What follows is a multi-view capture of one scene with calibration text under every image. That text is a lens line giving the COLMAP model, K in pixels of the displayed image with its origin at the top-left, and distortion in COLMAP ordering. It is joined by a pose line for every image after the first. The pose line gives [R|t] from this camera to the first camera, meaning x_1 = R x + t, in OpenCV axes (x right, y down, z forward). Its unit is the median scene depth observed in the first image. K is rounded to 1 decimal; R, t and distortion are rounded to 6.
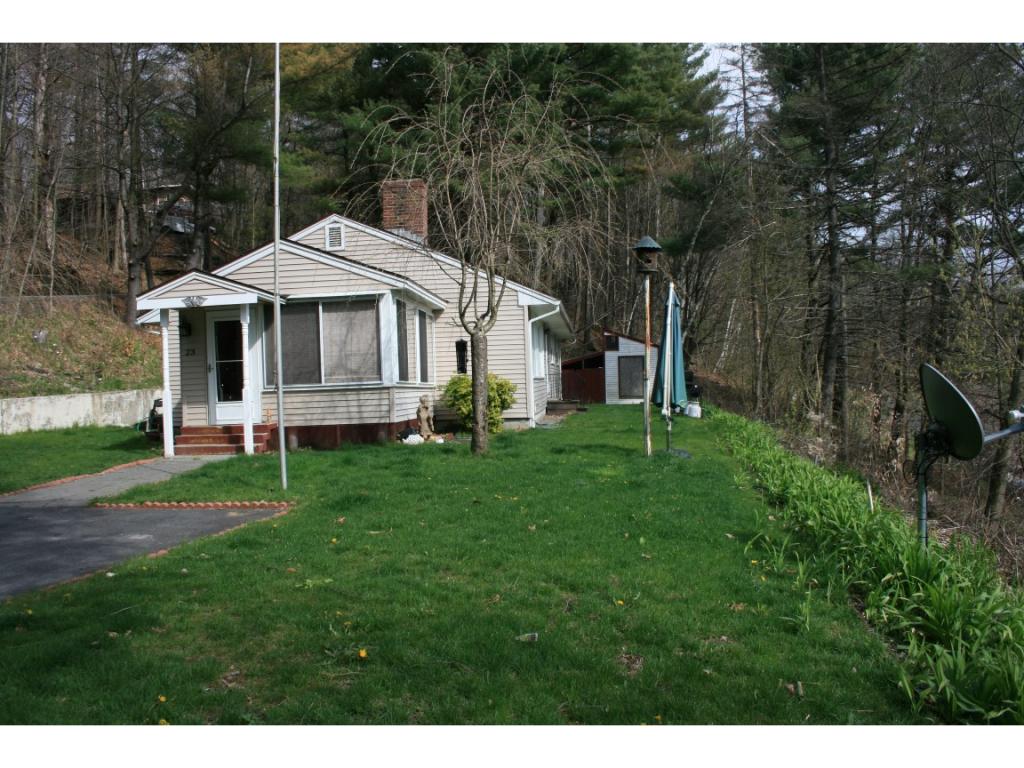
lens RADIAL K [[900.2, 0, 512.0], [0, 900.2, 384.0], [0, 0, 1]] dist [-0.183148, -0.000192]
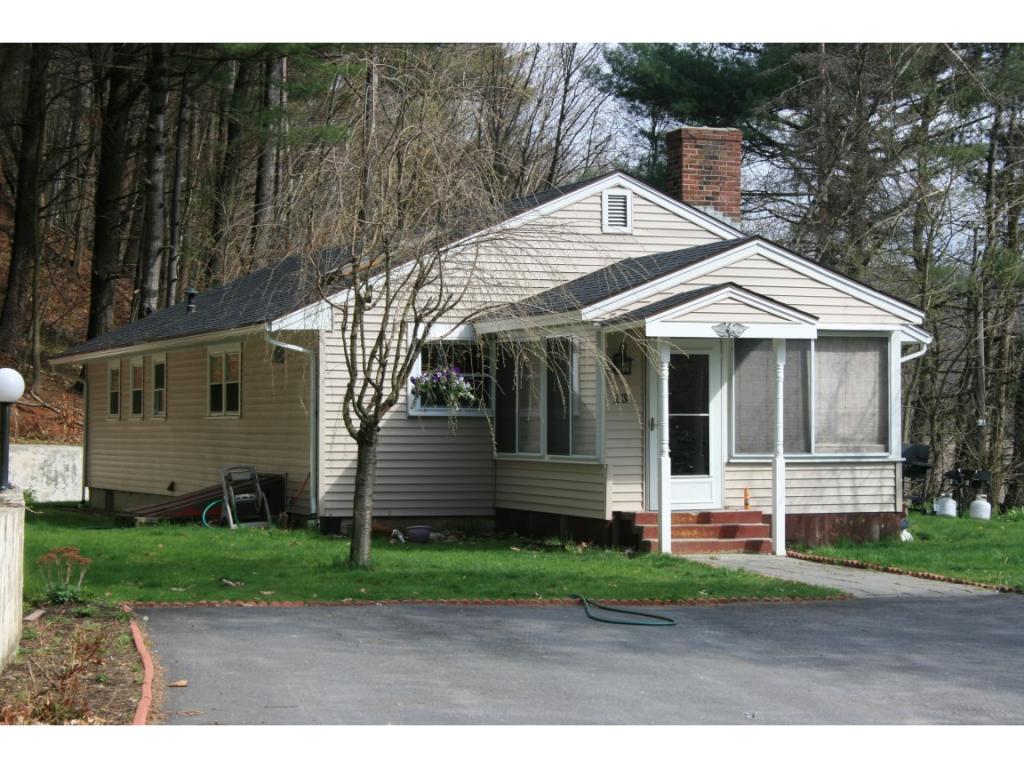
lens RADIAL K [[2300.7, 0, 512.0], [0, 2300.7, 384.0], [0, 0, 1]] dist [0.005186, -0.025794]
pose [[0.907717, 0.048010, 0.416827, -1.169594], [-0.036721, 0.998710, -0.035064, 0.016889], [-0.417973, 0.016522, 0.908309, -0.527616]]
